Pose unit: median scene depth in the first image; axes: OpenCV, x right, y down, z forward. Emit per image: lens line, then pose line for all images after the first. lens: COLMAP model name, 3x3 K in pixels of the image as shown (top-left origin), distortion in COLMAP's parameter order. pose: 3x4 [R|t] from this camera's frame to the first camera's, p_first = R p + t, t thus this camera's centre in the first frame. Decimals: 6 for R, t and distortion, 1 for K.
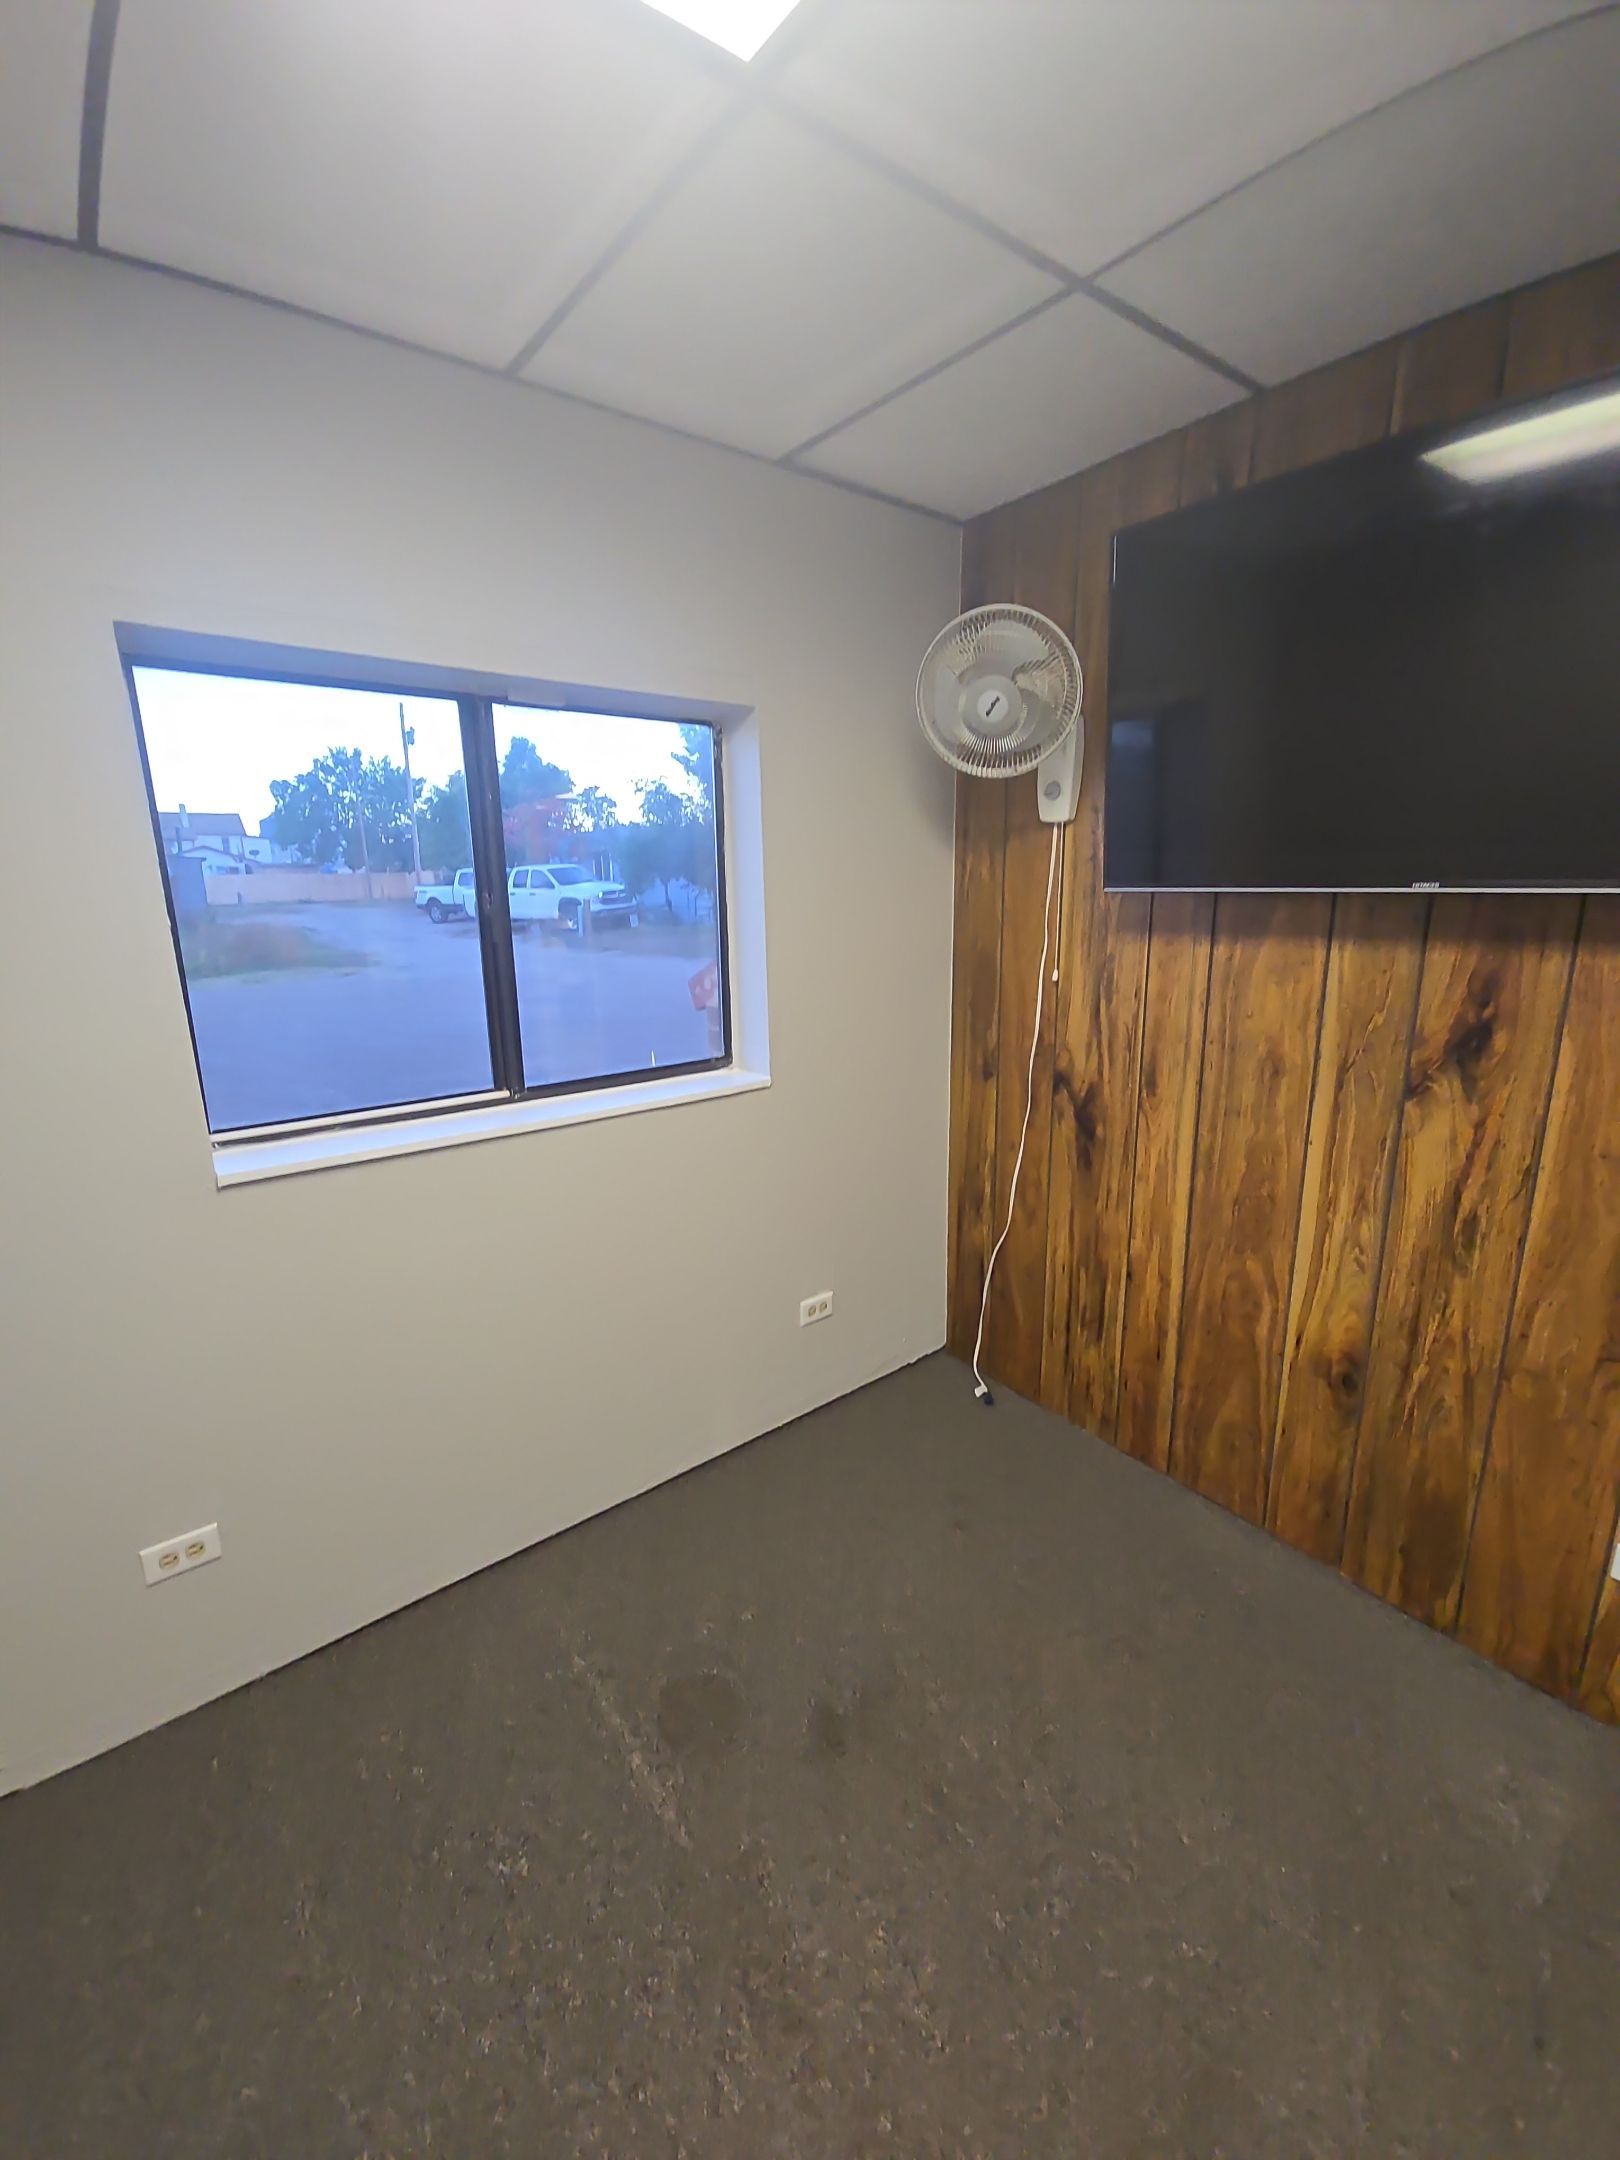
lens RADIAL K [[880.0, 0, 819.4], [0, 880.0, 1091.4], [0, 0, 1]] dist [0.009190, -0.007850]
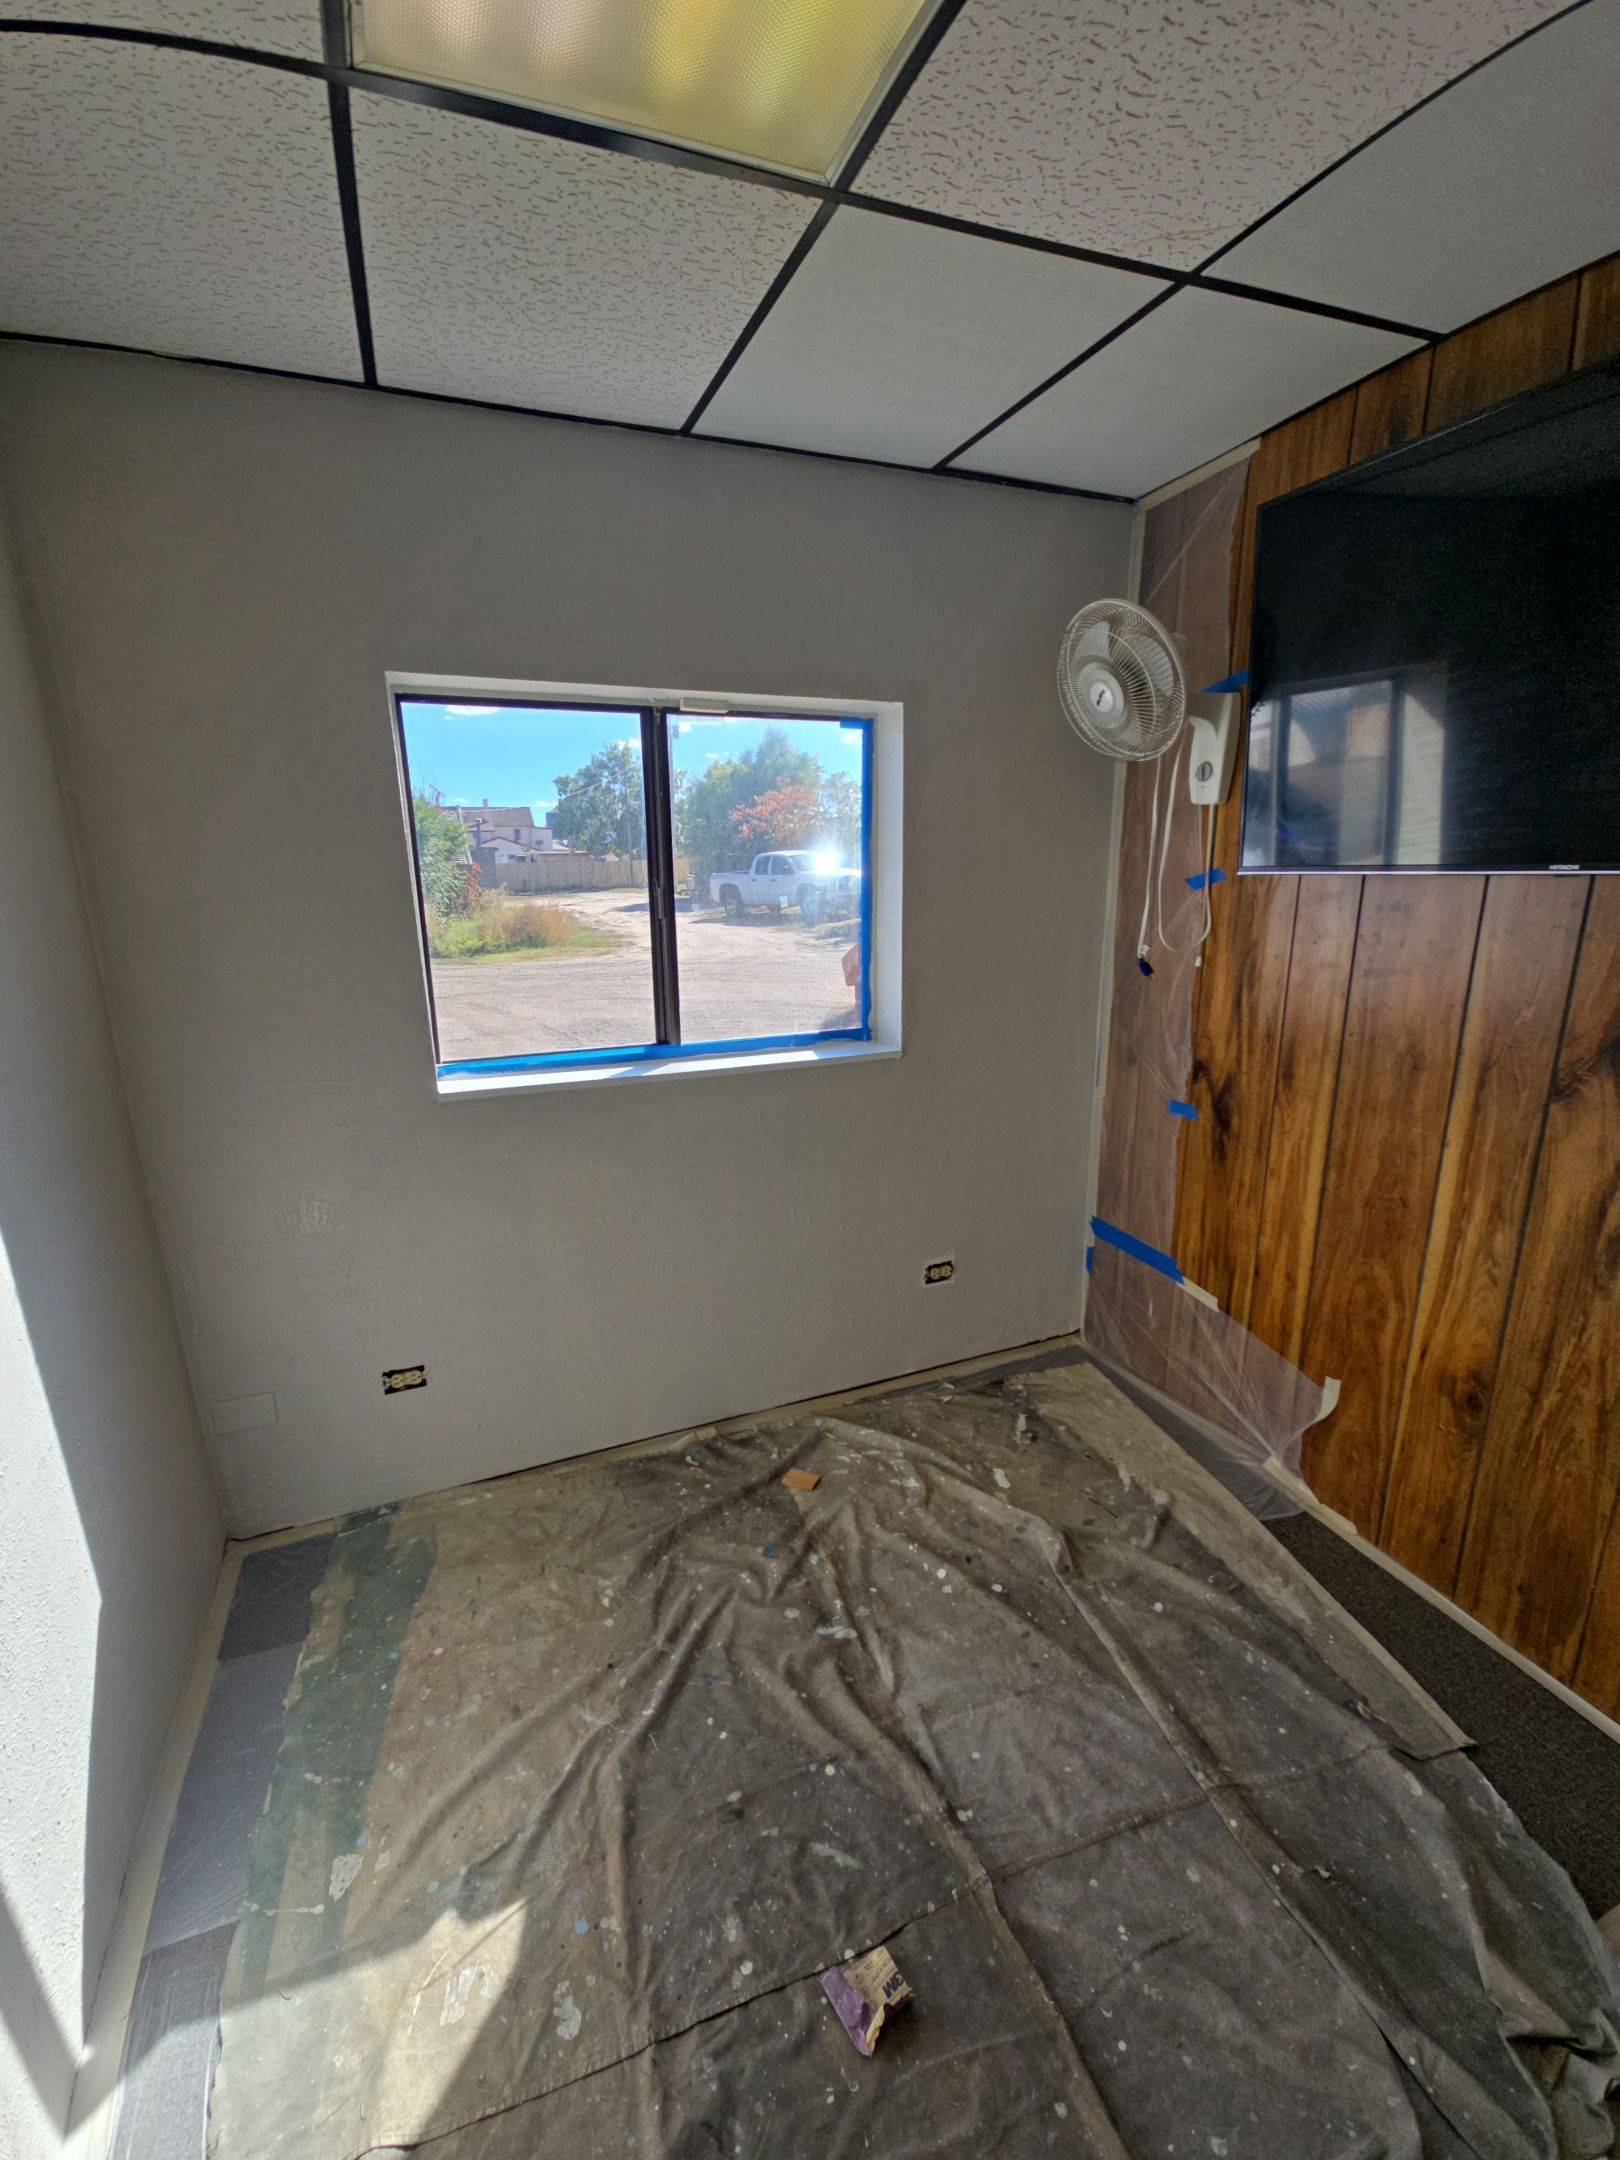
lens RADIAL K [[880.0, 0, 799.8], [0, 880.0, 1100.8], [0, 0, 1]] dist [0.009190, -0.007850]
pose [[0.962210, 0.065352, -0.264349, 0.126982], [-0.058458, 0.997715, 0.033871, 0.018458], [0.265958, -0.017138, 0.963832, -0.078800]]
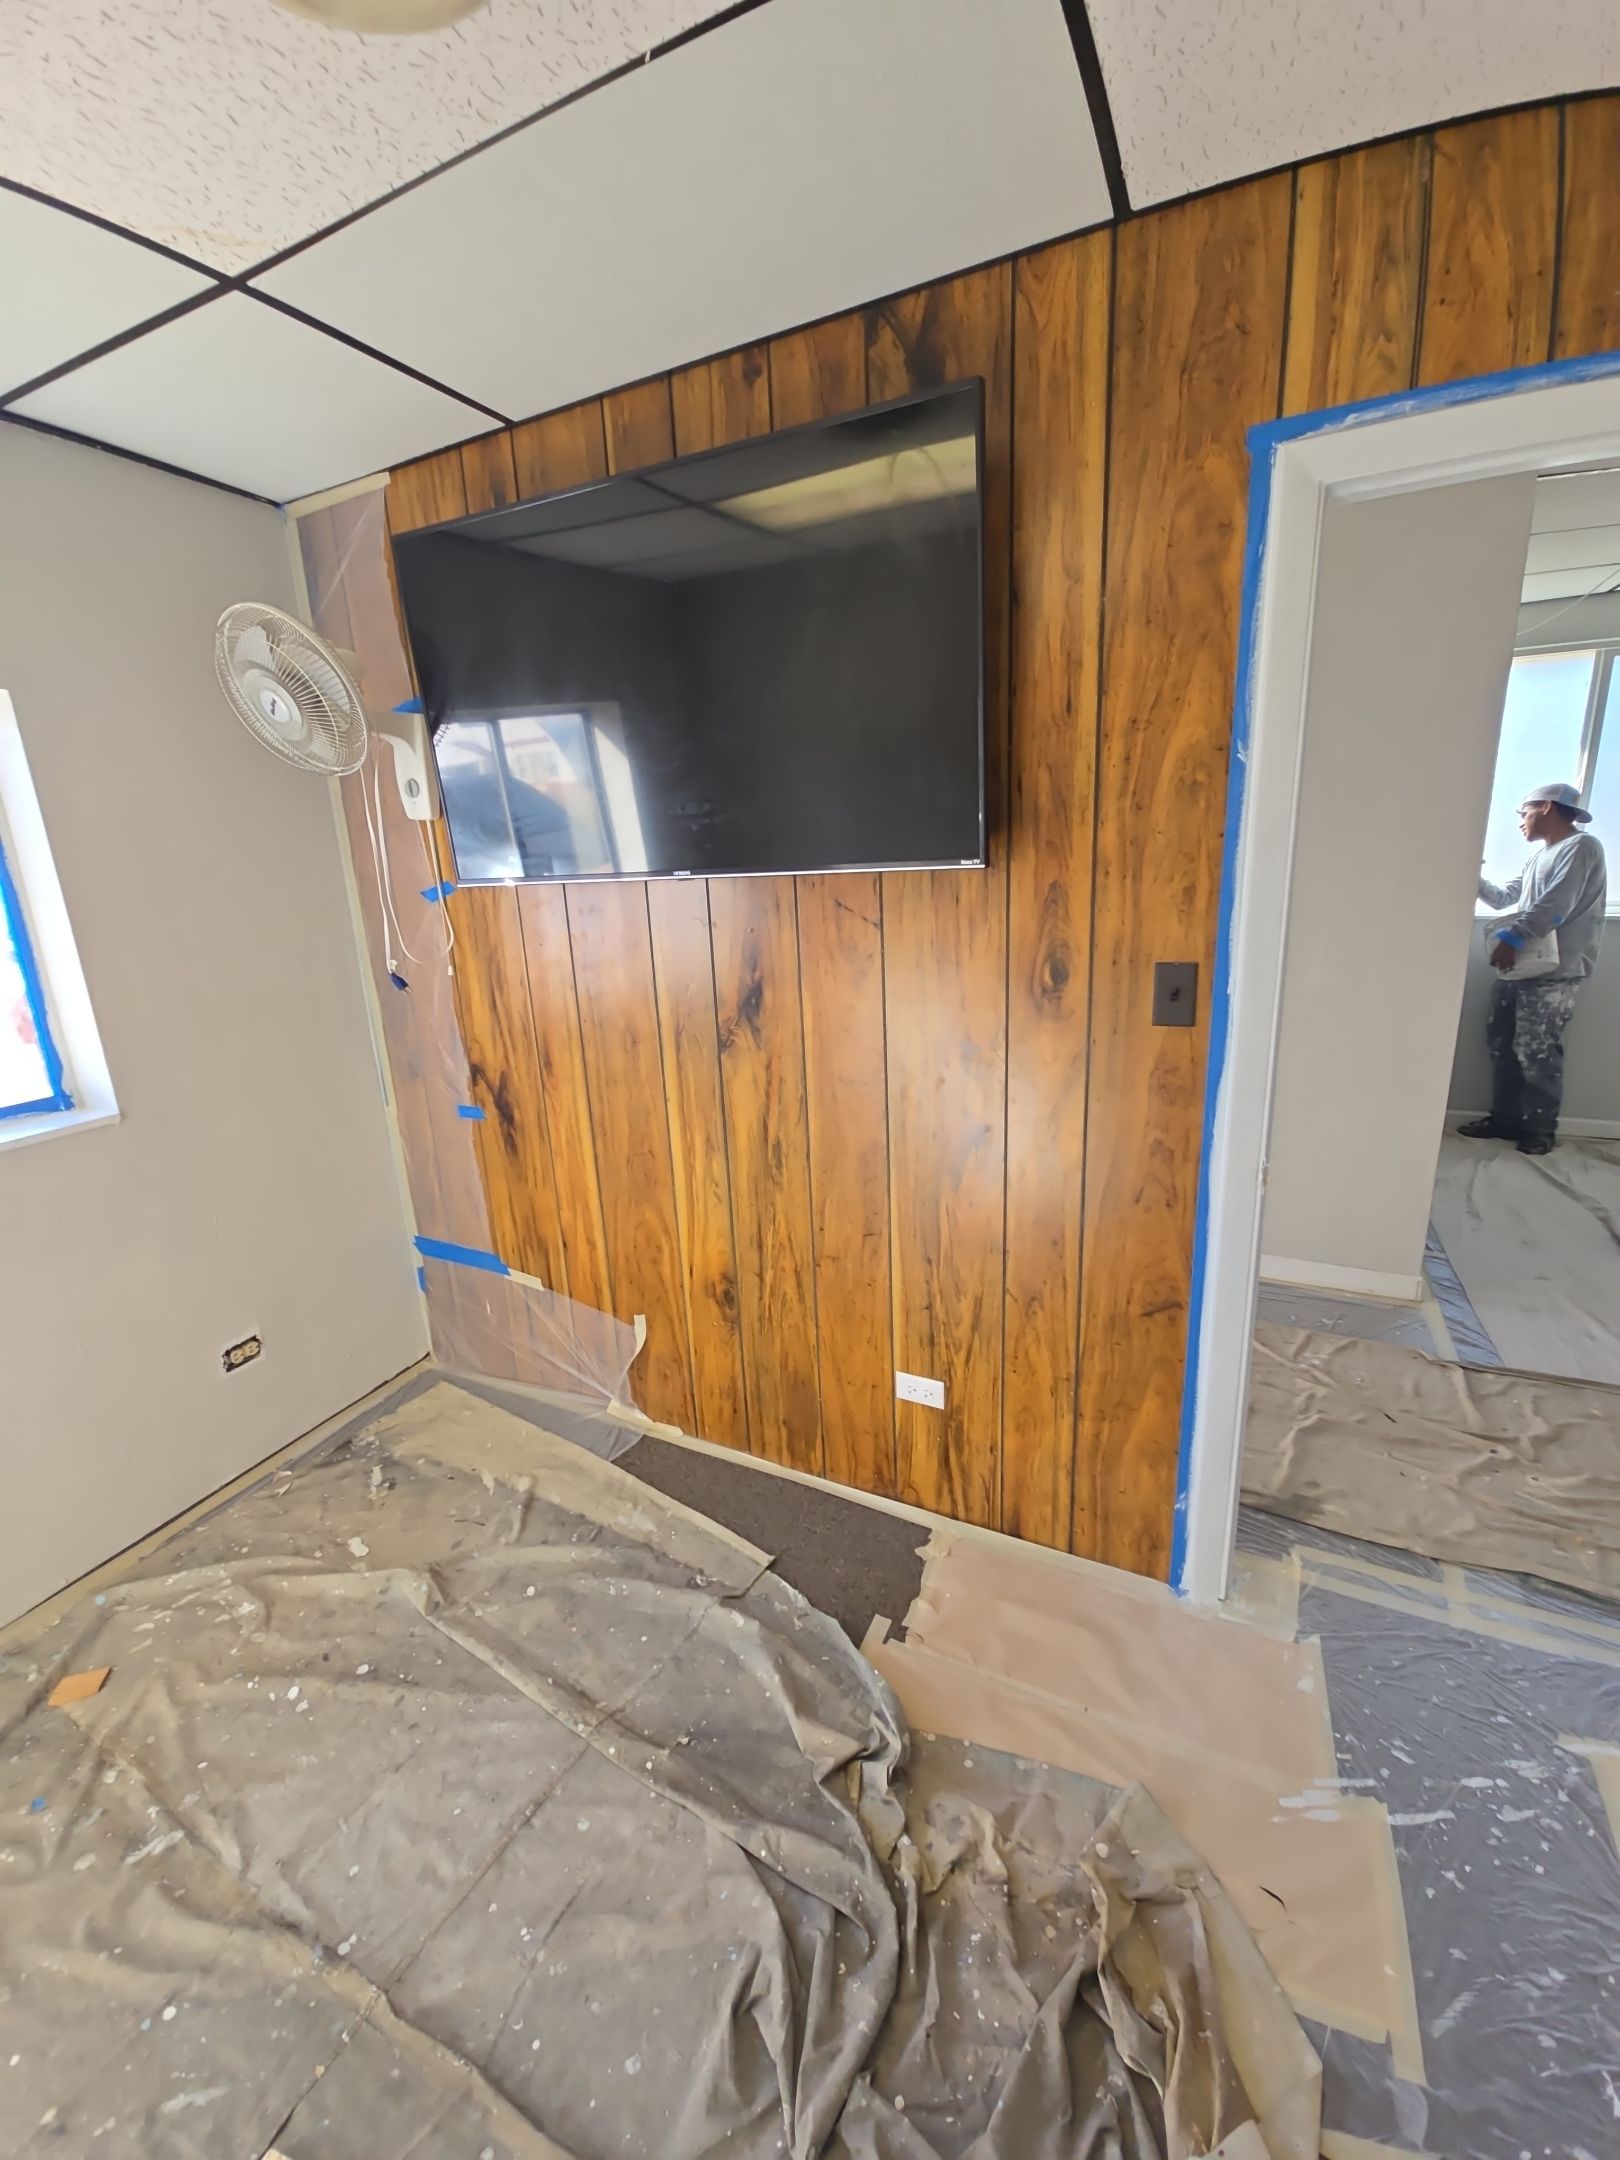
lens RADIAL K [[865.5, 0, 794.3], [0, 865.5, 1085.0], [0, 0, 1]] dist [0.005388, -0.006538]
pose [[0.896566, -0.138986, 0.420539, 0.212960], [0.135102, 0.990057, 0.039180, 0.015581], [-0.421803, 0.021688, 0.906428, -0.080809]]
